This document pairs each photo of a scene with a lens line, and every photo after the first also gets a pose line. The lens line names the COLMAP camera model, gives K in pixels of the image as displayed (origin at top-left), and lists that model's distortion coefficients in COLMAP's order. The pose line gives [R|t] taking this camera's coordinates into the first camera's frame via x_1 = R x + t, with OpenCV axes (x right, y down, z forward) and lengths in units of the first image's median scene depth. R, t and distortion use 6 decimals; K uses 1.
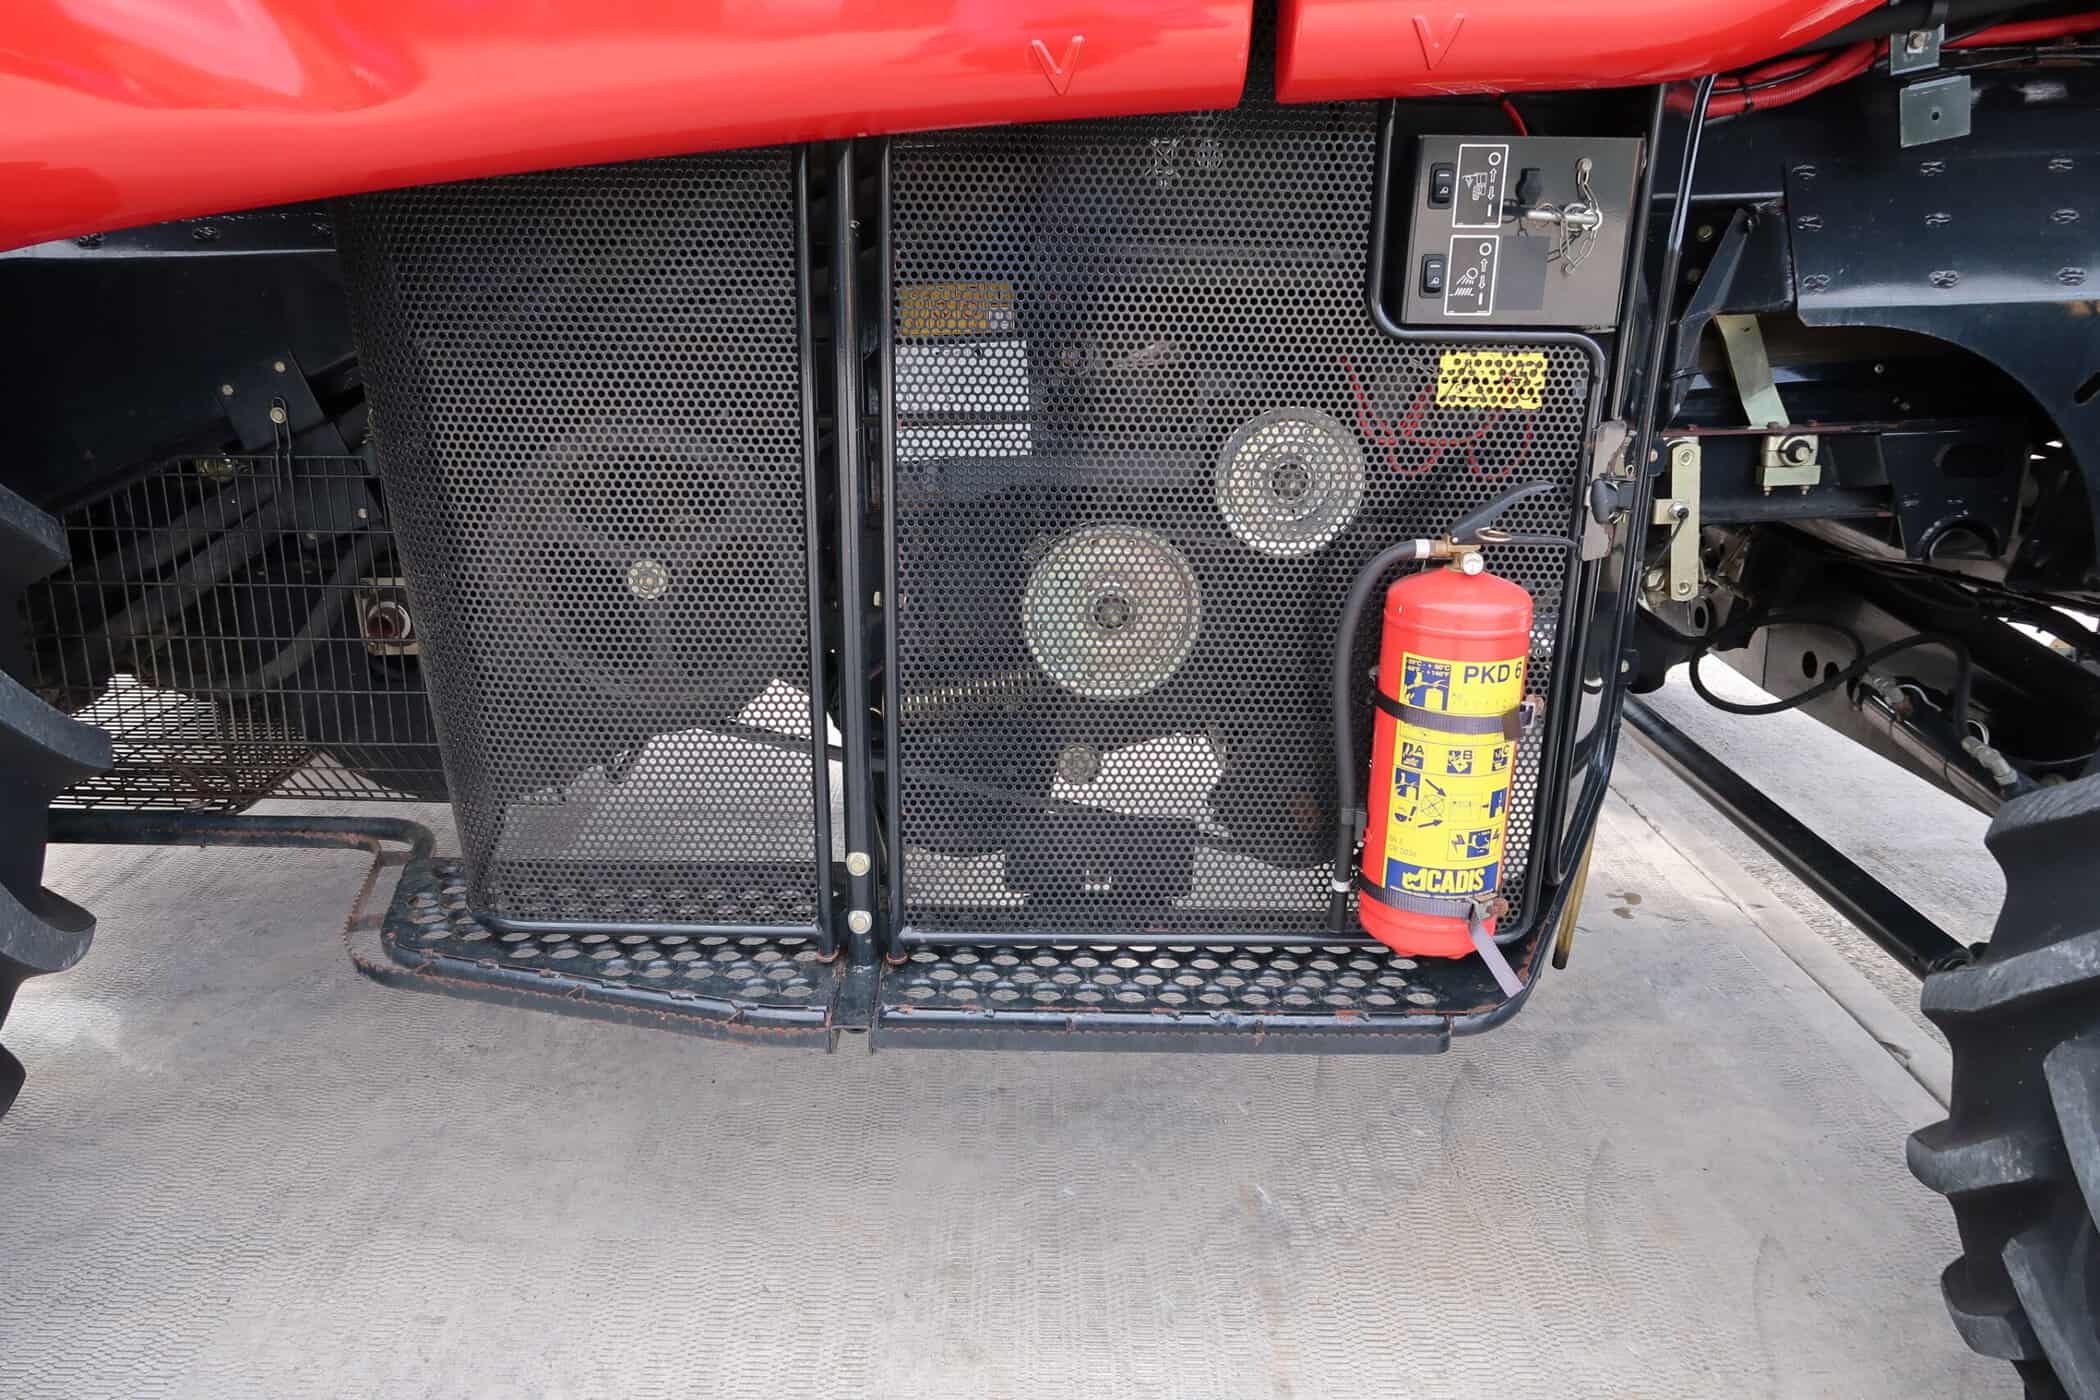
lens RADIAL K [[1459.5, 0, 1028.1], [0, 1459.5, 706.9], [0, 0, 1]] dist [-0.024445, 0.005131]
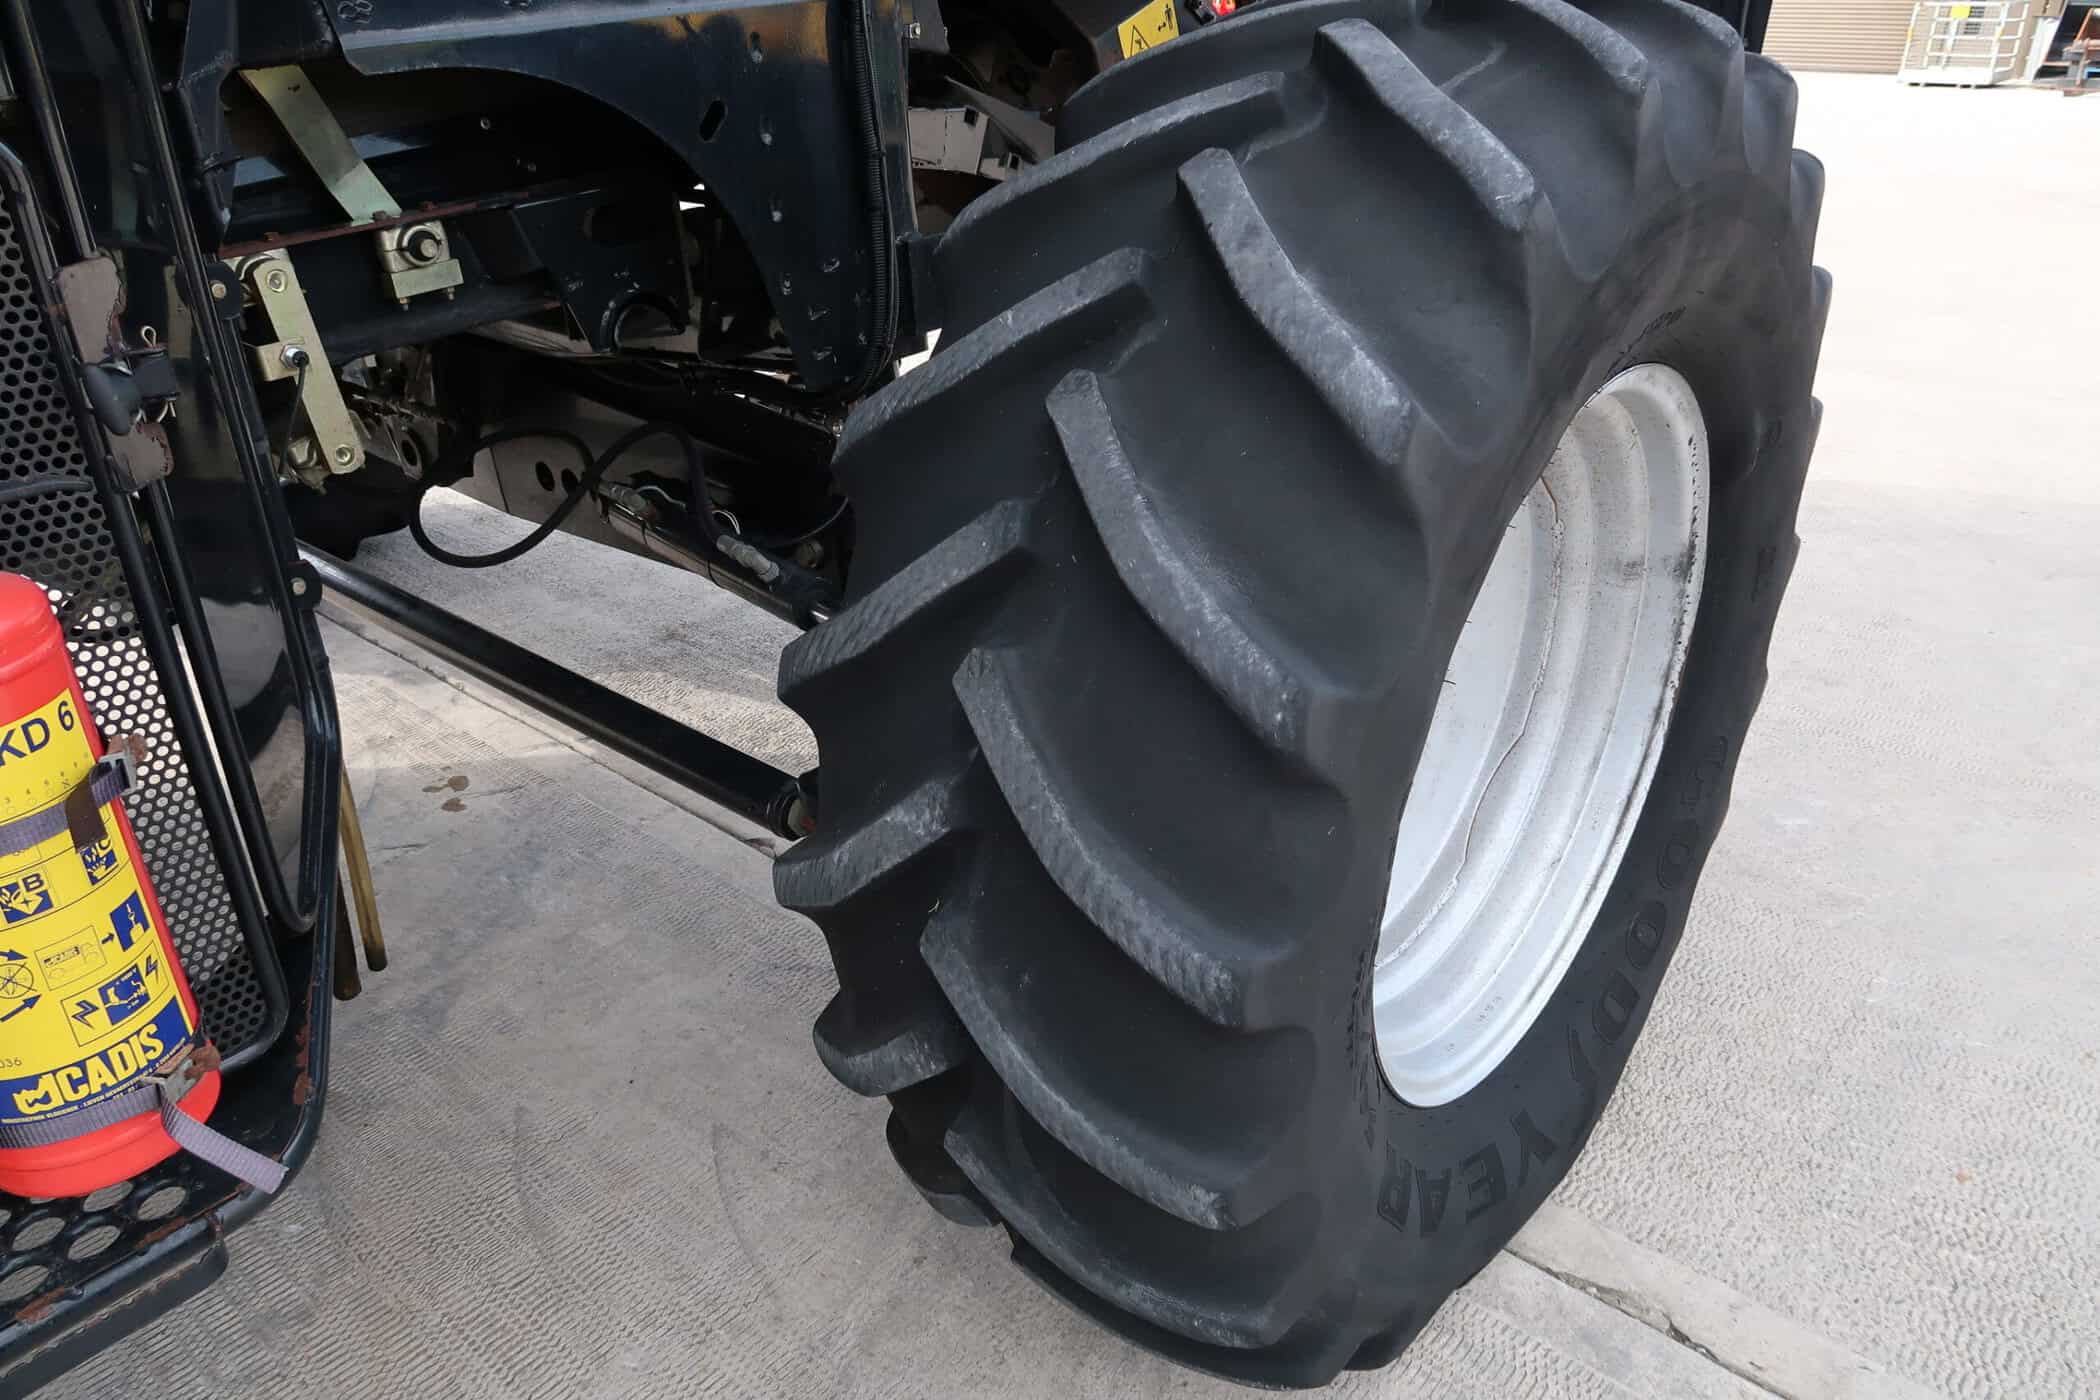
lens RADIAL K [[1432.0, 0, 1045.4], [0, 1432.0, 705.1], [0, 0, 1]] dist [-0.031904, 0.003424]
pose [[0.664061, -0.361342, 0.654565, 0.168796], [0.259999, 0.932427, 0.250960, -0.051889], [-0.701016, 0.003533, 0.713137, 0.230726]]
